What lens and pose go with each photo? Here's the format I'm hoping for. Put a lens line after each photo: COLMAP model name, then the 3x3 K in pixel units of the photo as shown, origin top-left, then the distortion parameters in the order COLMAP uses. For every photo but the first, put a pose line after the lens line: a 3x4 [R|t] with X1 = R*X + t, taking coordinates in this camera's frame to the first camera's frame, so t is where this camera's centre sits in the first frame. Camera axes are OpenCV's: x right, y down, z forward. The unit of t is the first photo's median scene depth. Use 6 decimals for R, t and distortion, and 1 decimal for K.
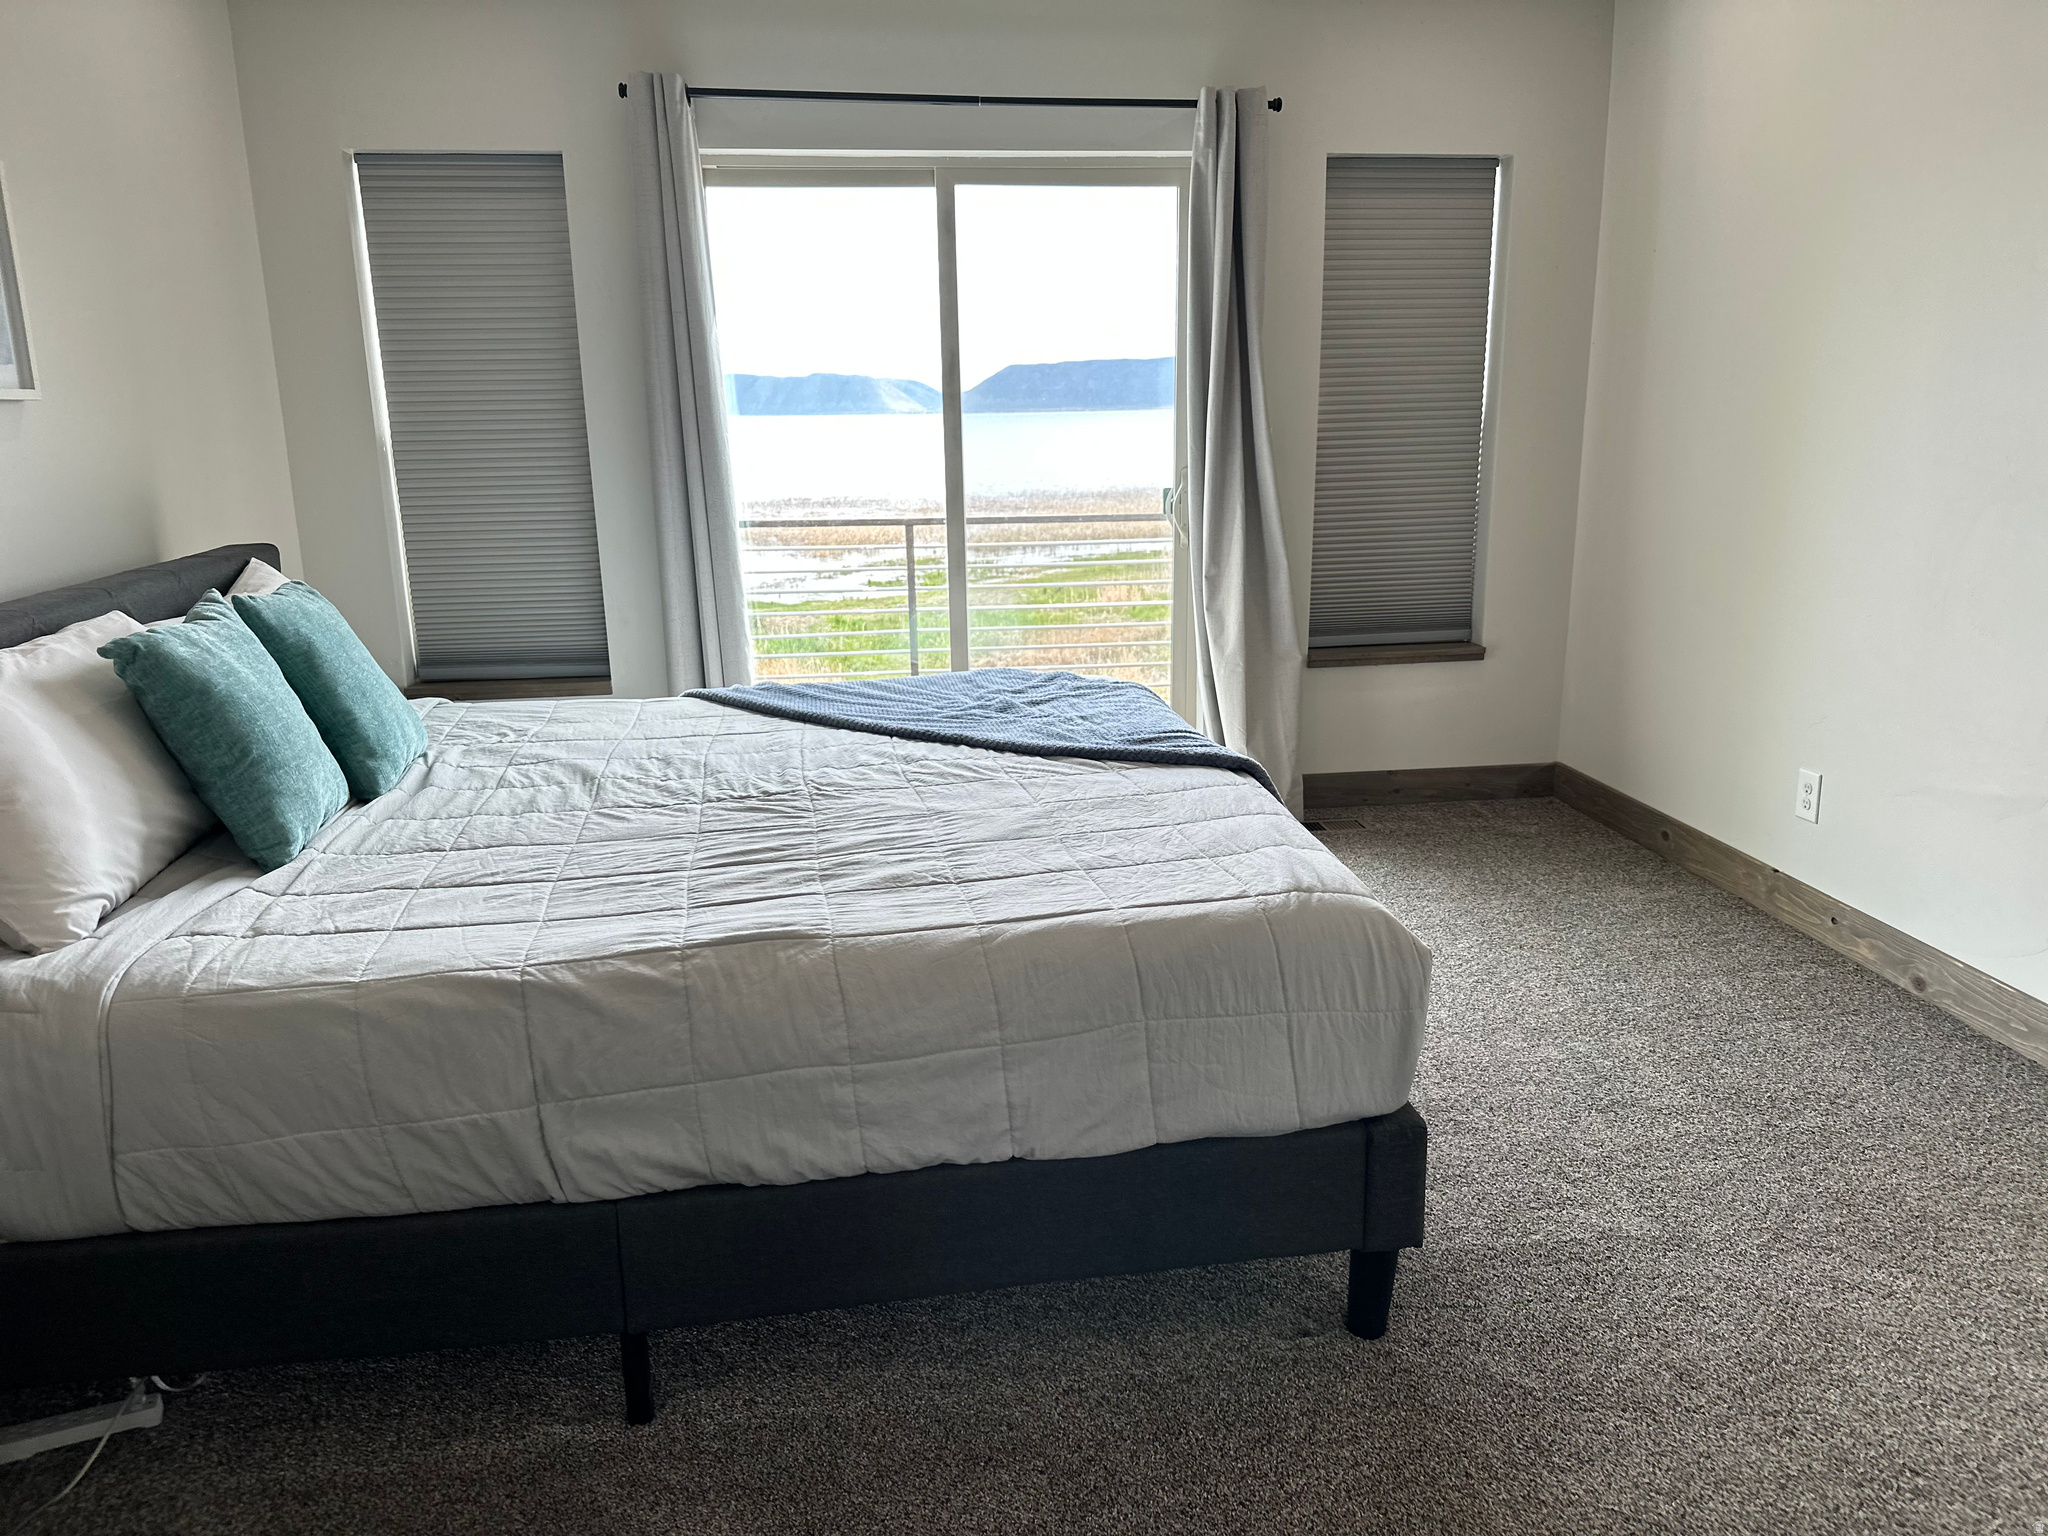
lens RADIAL K [[1424.2, 0, 1028.6], [0, 1424.2, 767.7], [0, 0, 1]] dist [0.086158, -0.122251]
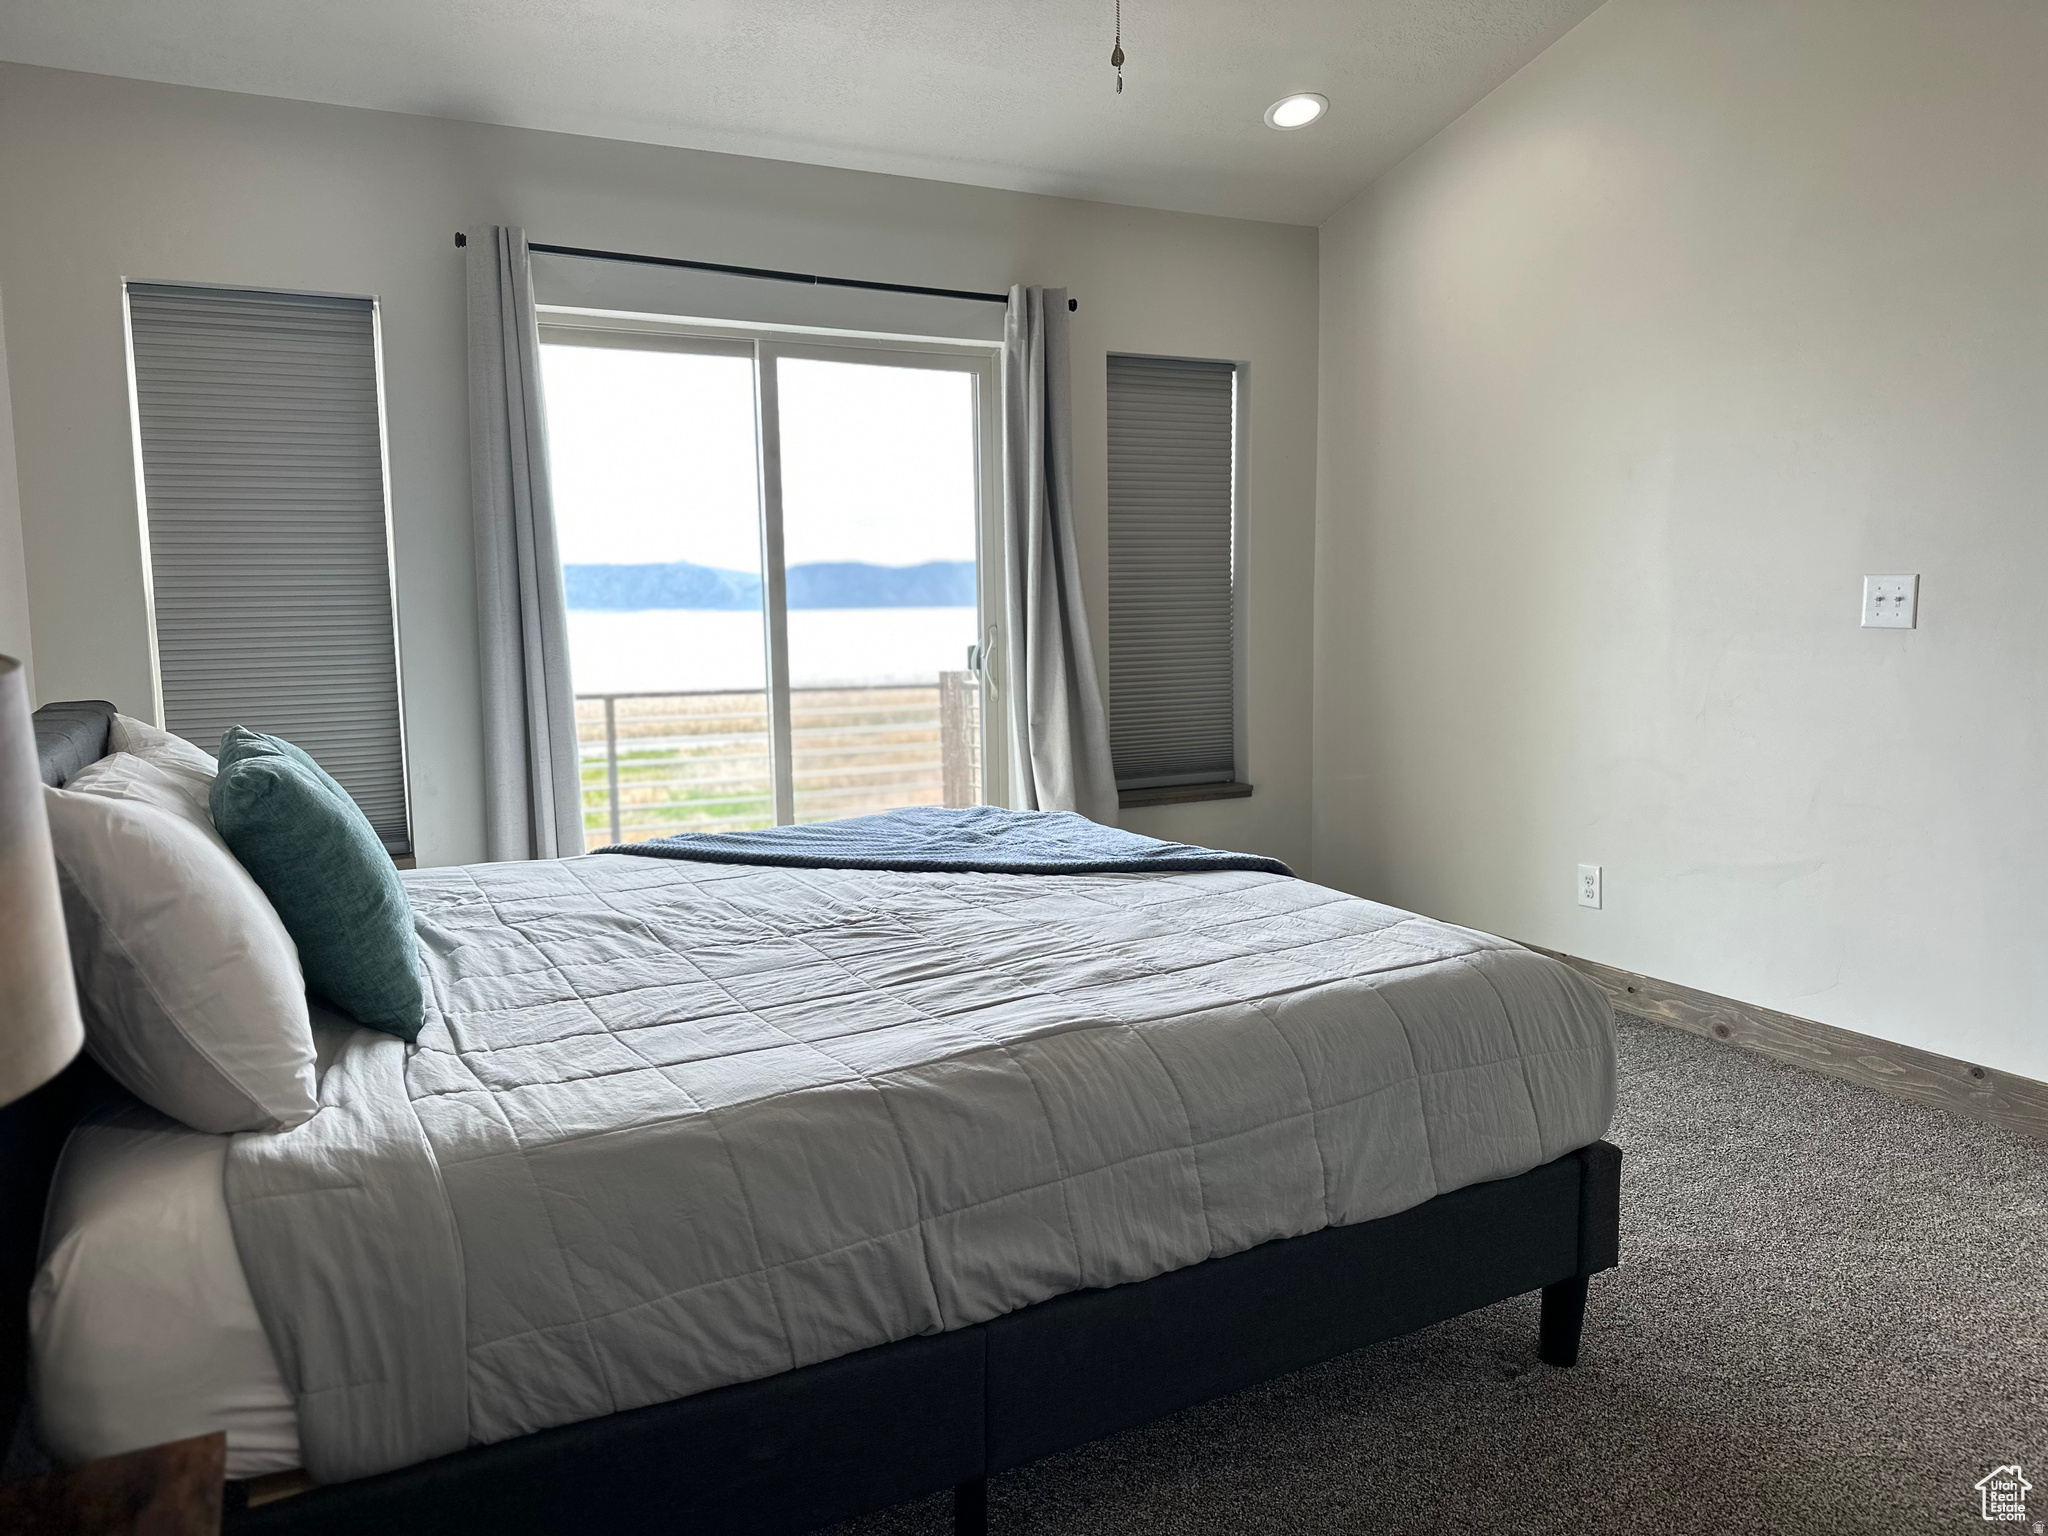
lens RADIAL K [[1416.8, 0, 997.9], [0, 1416.8, 760.5], [0, 0, 1]] dist [0.162848, -0.312201]
pose [[0.945217, -0.034071, 0.324661, -0.482888], [0.080094, 0.988344, -0.129466, 0.052236], [-0.316466, 0.148377, 0.936928, 0.057747]]
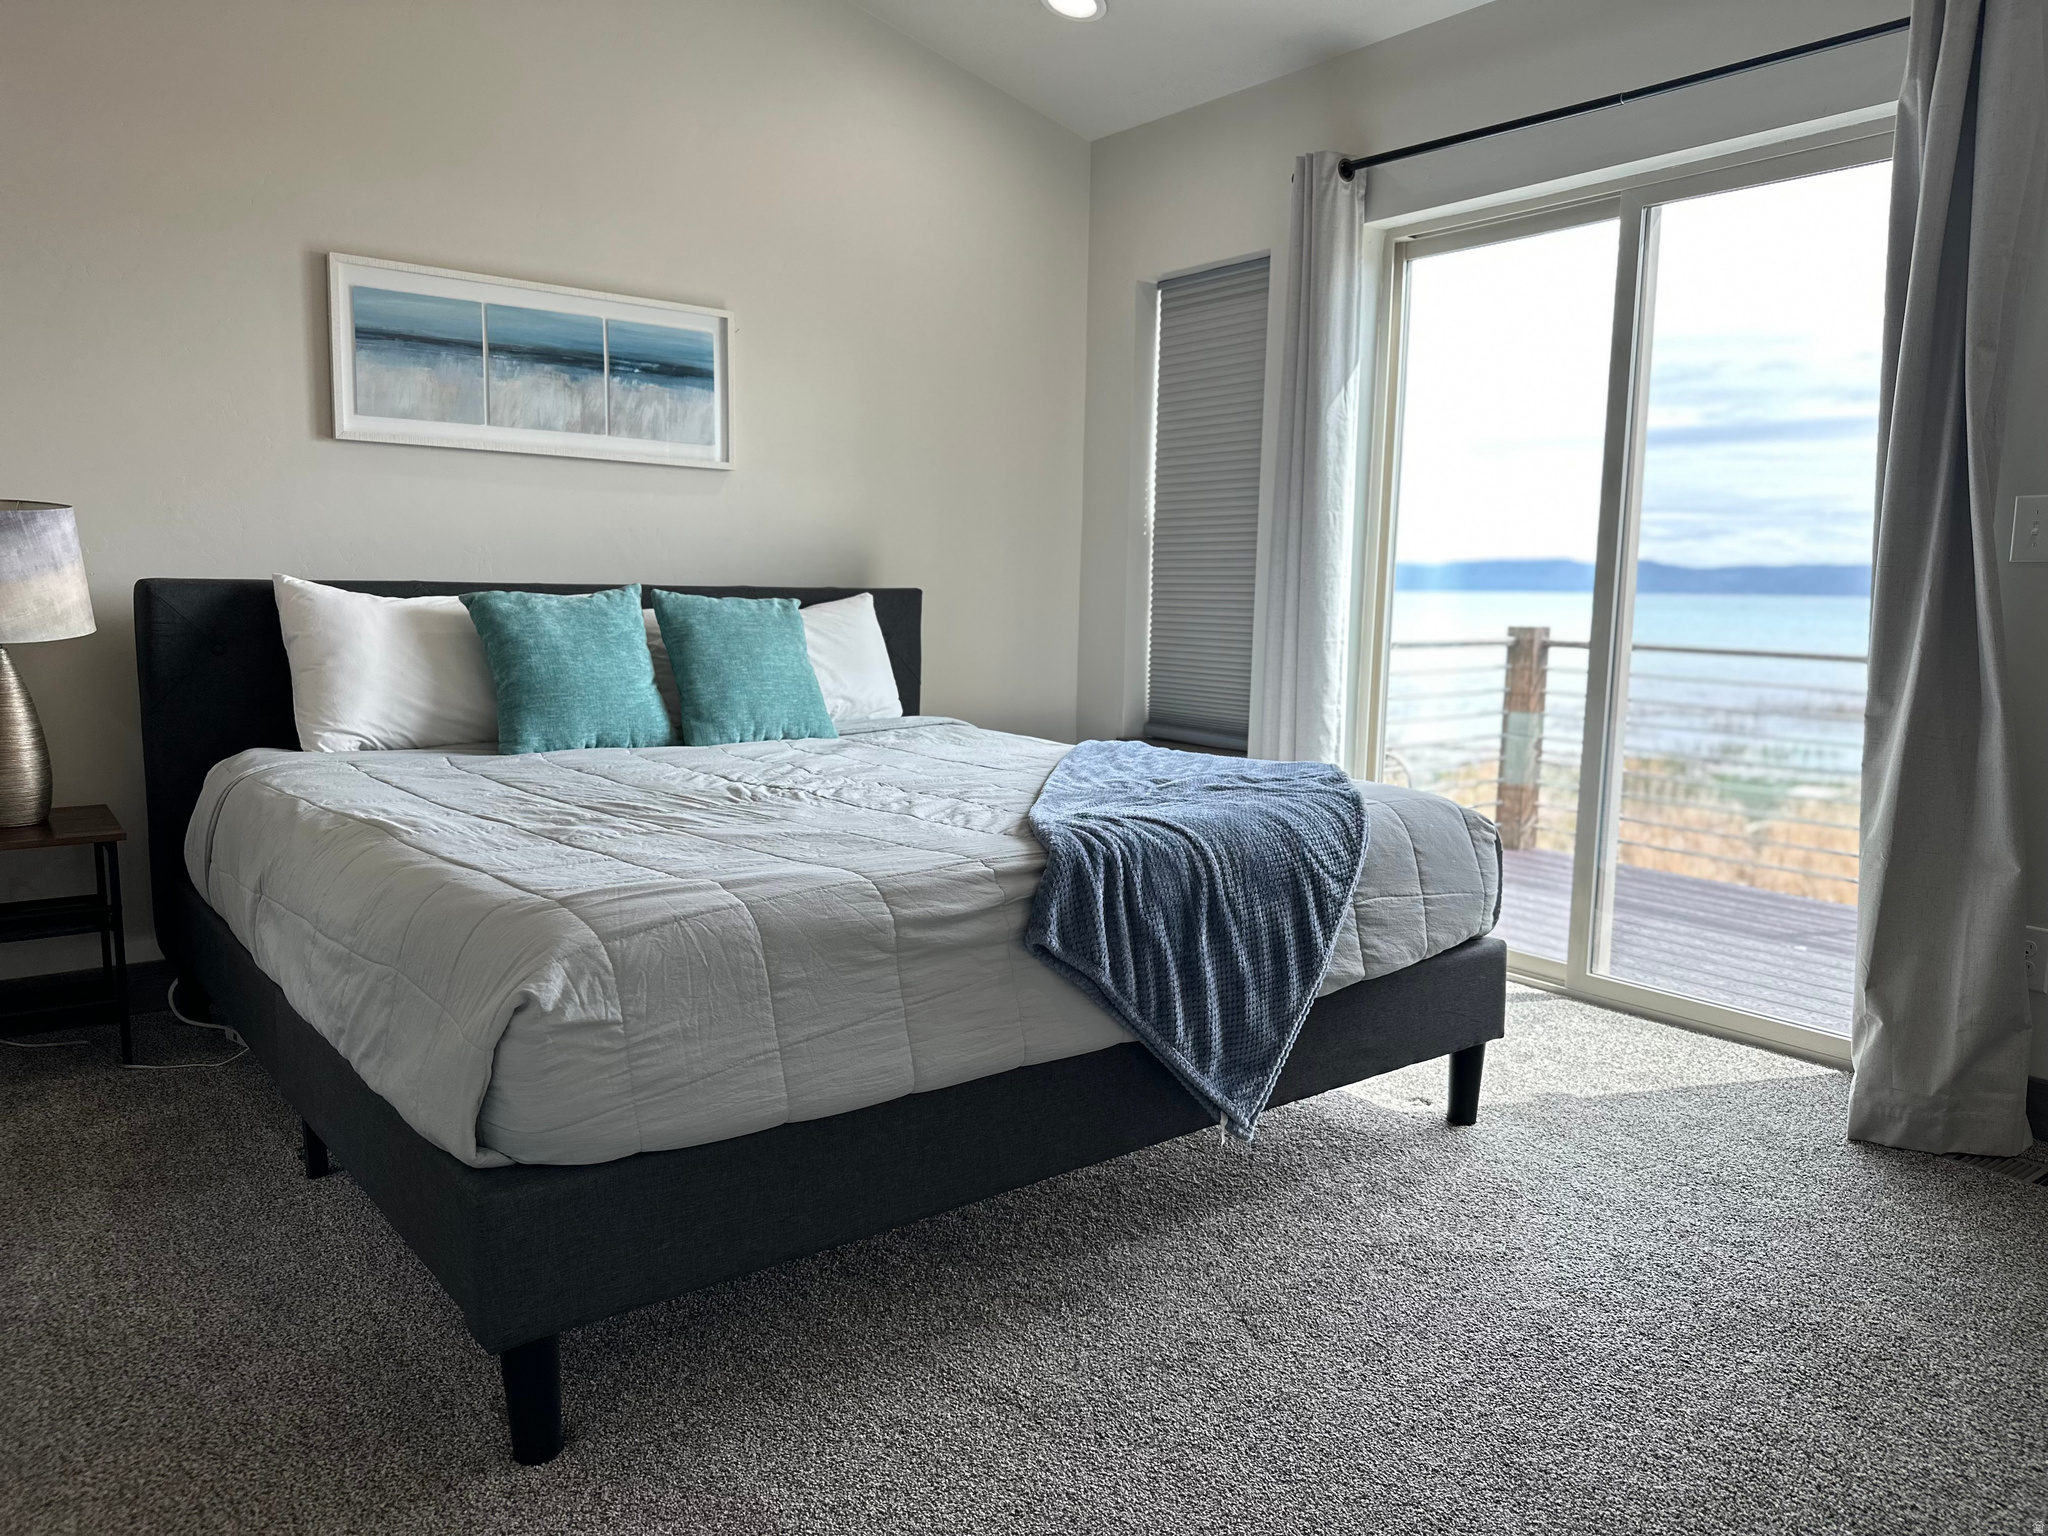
lens RADIAL K [[1424.2, 0, 1028.6], [0, 1424.2, 767.7], [0, 0, 1]] dist [0.086158, -0.122251]
pose [[0.502966, 0.145304, -0.852005, 1.021495], [-0.239455, 0.970606, 0.024172, -0.085729], [0.830473, 0.191859, 0.522976, 0.720321]]
